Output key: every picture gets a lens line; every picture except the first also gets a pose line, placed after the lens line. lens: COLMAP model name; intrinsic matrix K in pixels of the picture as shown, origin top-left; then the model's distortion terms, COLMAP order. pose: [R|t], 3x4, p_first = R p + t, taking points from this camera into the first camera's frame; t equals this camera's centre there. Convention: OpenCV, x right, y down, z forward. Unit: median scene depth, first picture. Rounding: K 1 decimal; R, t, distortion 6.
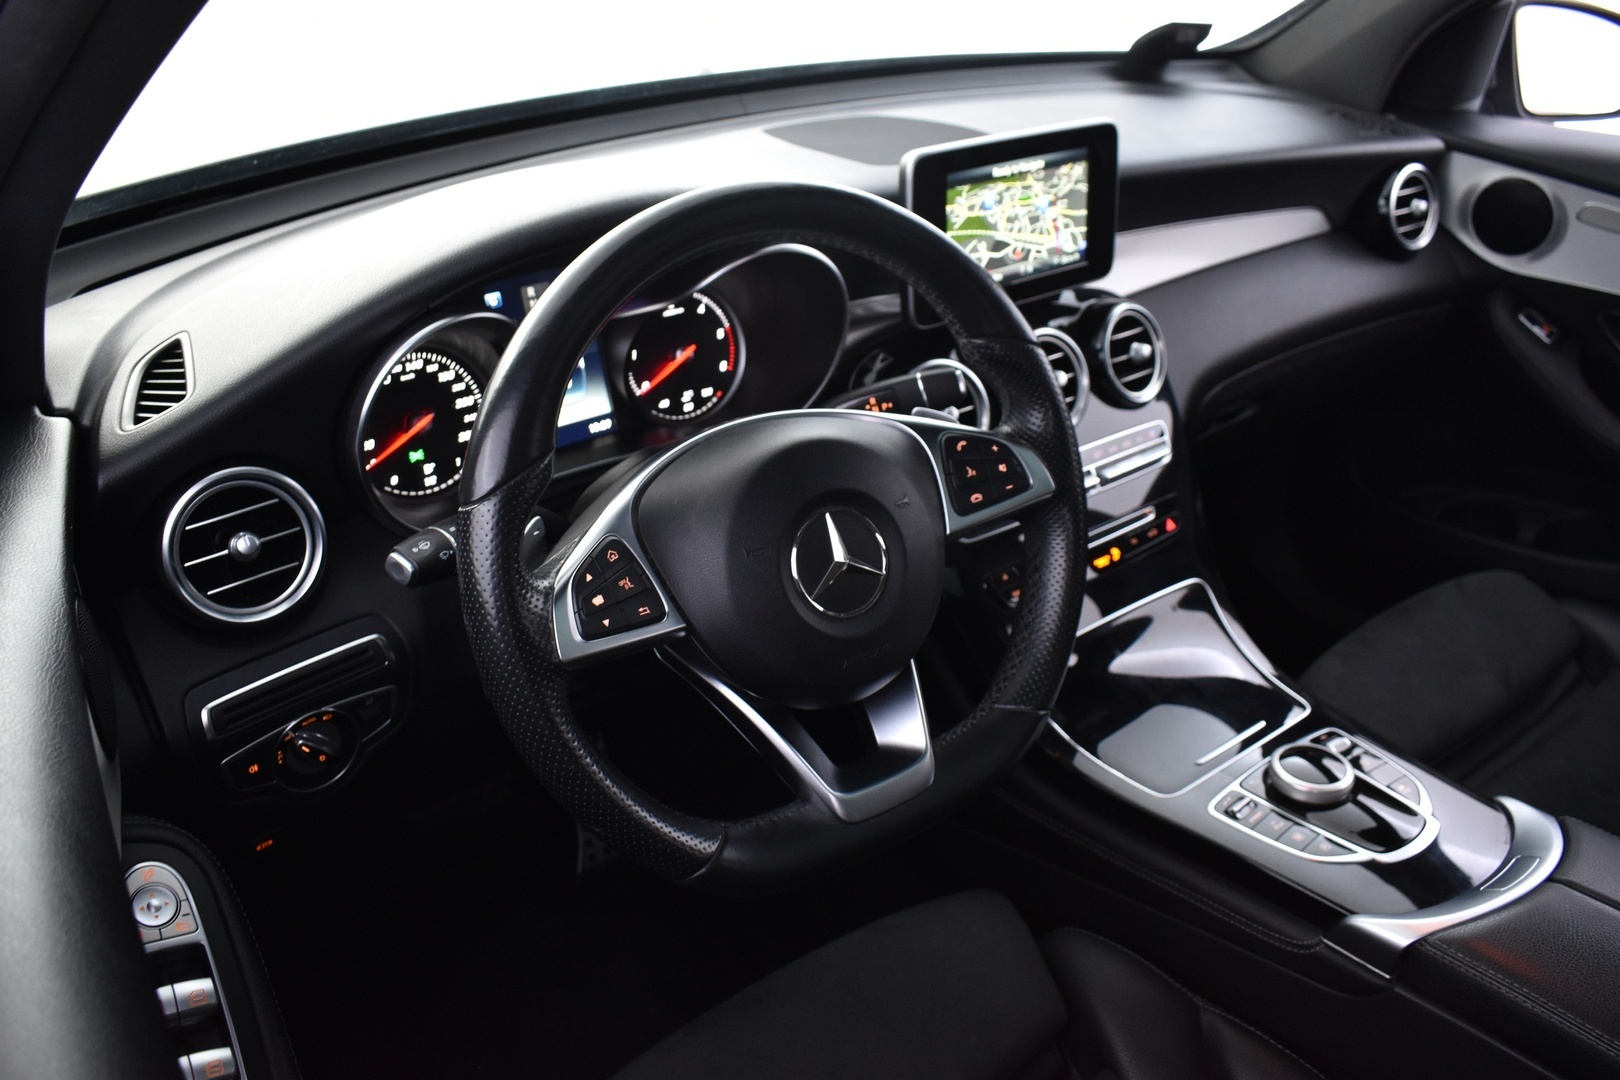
lens RADIAL K [[1373.3, 0, 810.0], [0, 1373.3, 540.0], [0, 0, 1]] dist [-0.190299, -0.003712]
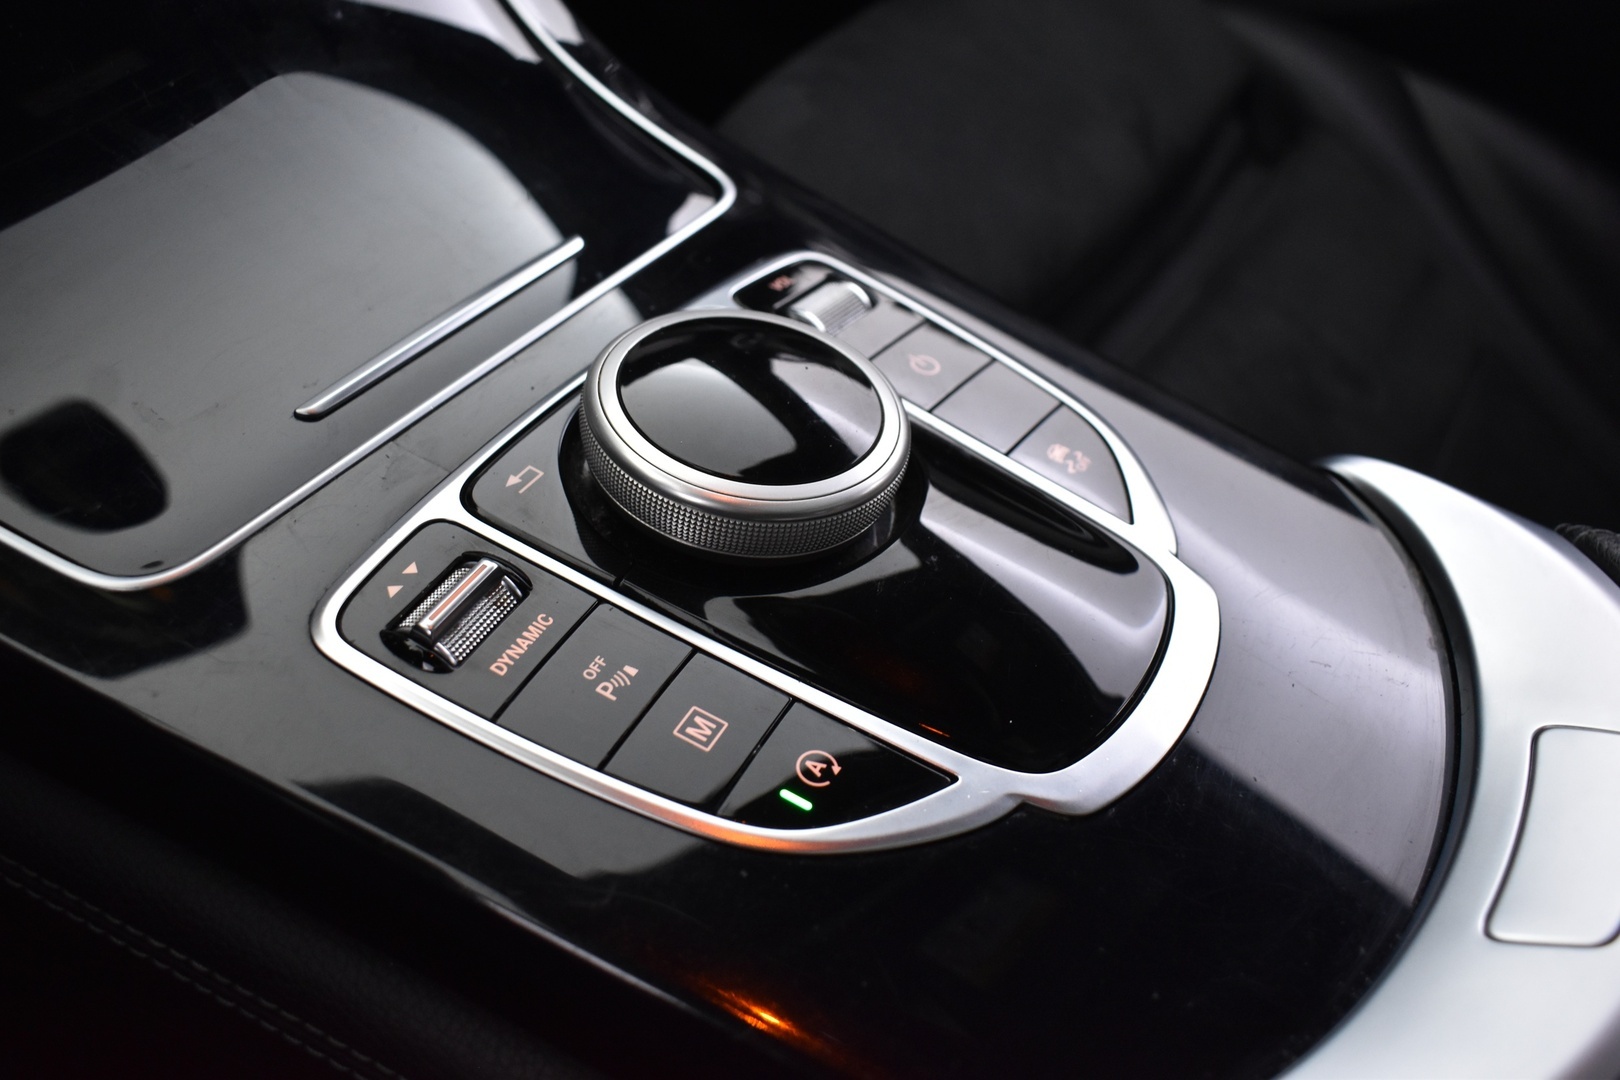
lens RADIAL K [[1548.2, 0, 810.0], [0, 1548.2, 540.0], [0, 0, 1]] dist [-0.014583, -0.006009]
pose [[0.919985, -0.118601, 0.373579, 0.270406], [-0.002175, 0.951562, 0.307451, 0.101693], [-0.391947, -0.283663, 0.875164, 0.716532]]
